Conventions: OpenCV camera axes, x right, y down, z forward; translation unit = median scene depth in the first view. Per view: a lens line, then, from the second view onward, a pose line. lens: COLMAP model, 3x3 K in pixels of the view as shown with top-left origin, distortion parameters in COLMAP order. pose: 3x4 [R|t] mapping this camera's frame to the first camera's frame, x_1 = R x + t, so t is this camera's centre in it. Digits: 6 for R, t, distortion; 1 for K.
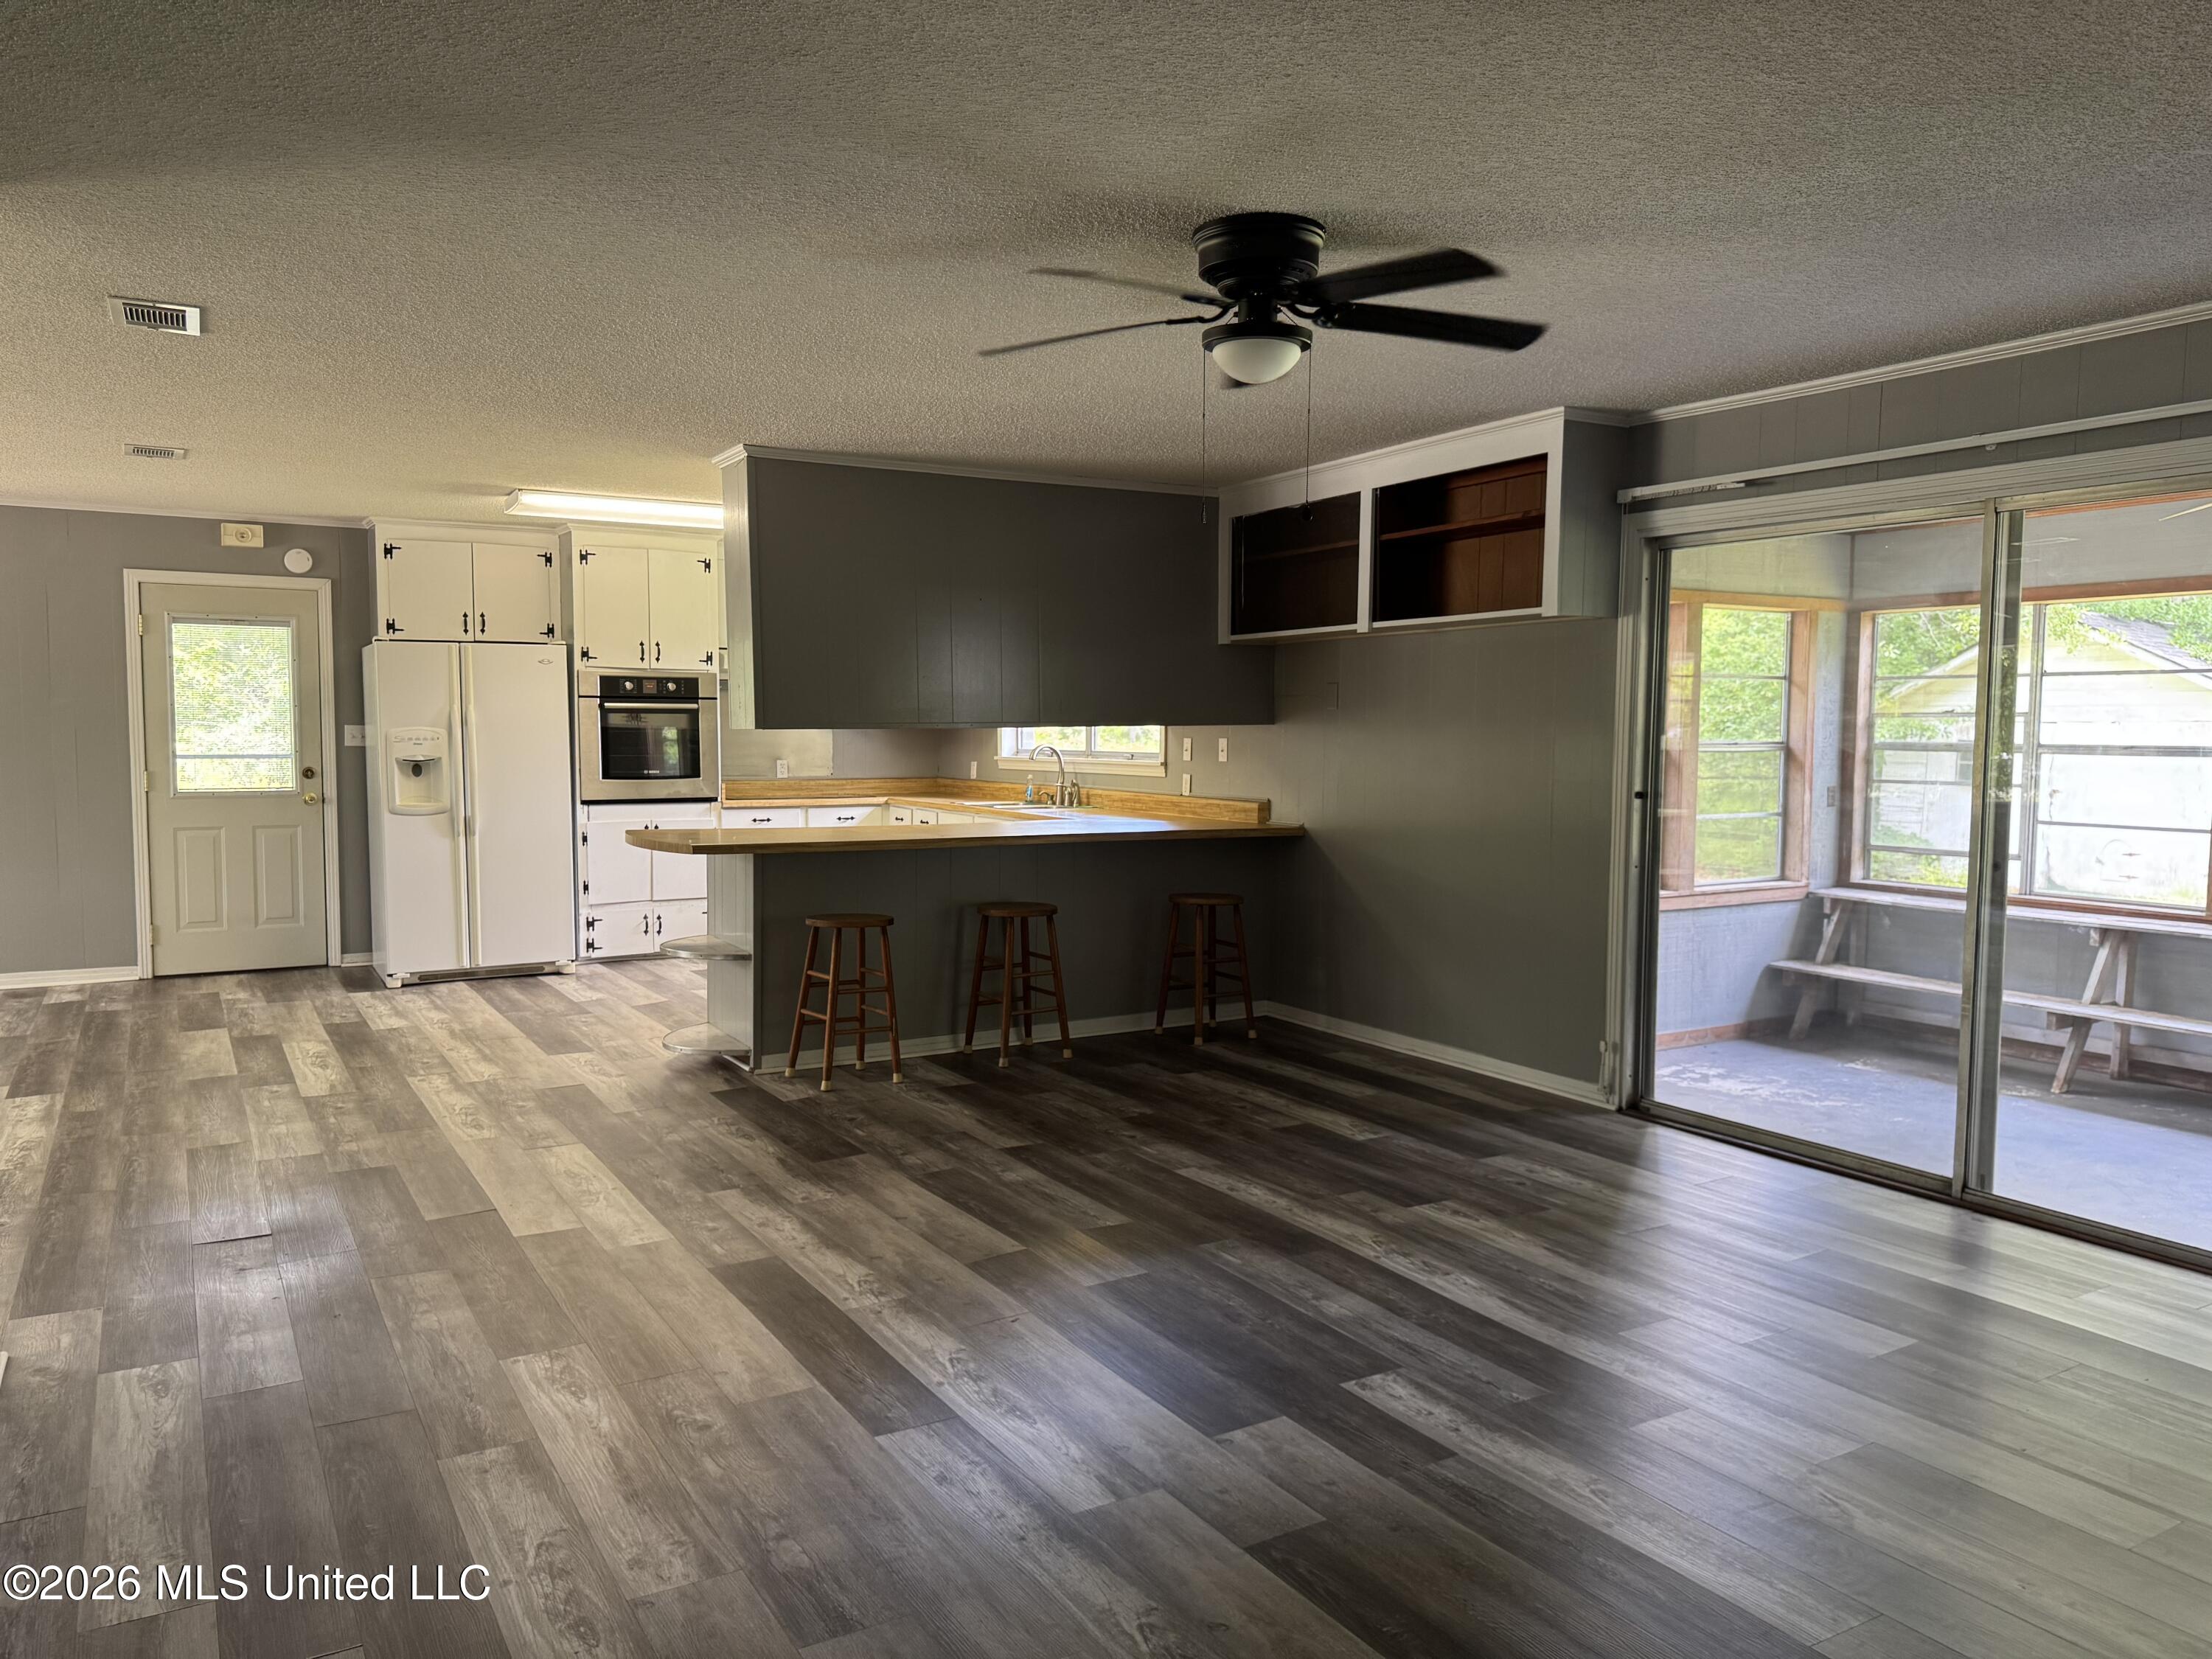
lens RADIAL K [[1558.3, 0, 1106.0], [0, 1558.3, 829.5], [0, 0, 1]] dist [0.096738, -0.139685]
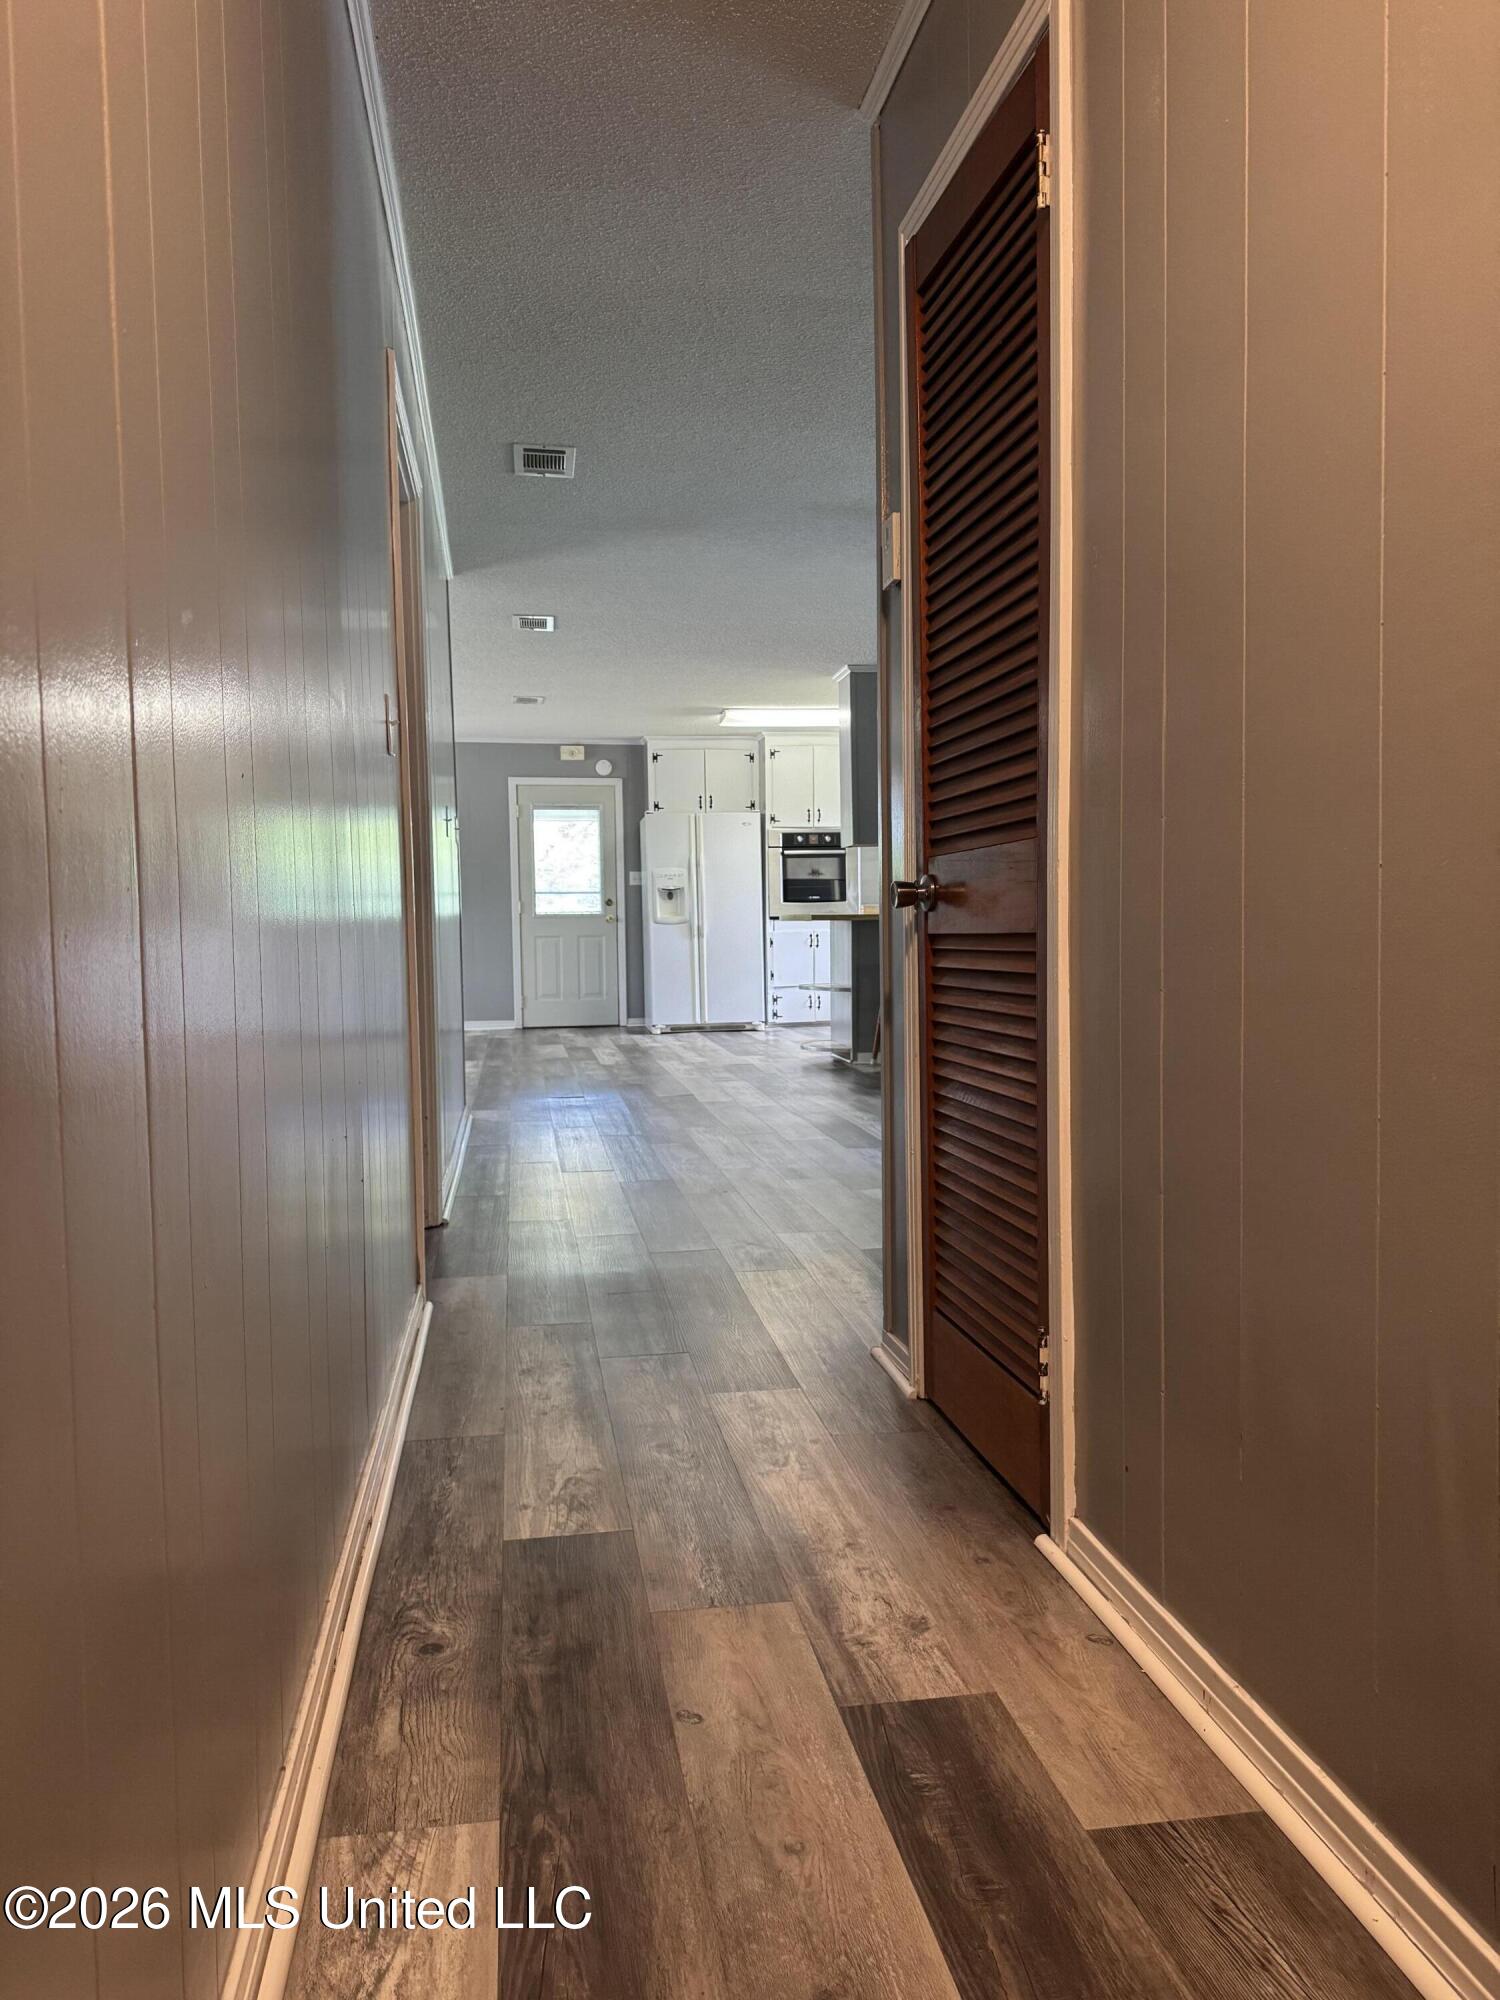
lens RADIAL K [[1408.9, 0, 750.0], [0, 1408.9, 1000.0], [0, 0, 1]] dist [0.096738, -0.139685]
pose [[0.931281, 0.000387, -0.364302, 0.144705], [-0.004842, 0.999924, -0.011316, 0.080115], [0.364270, 0.012302, 0.931212, -0.266818]]
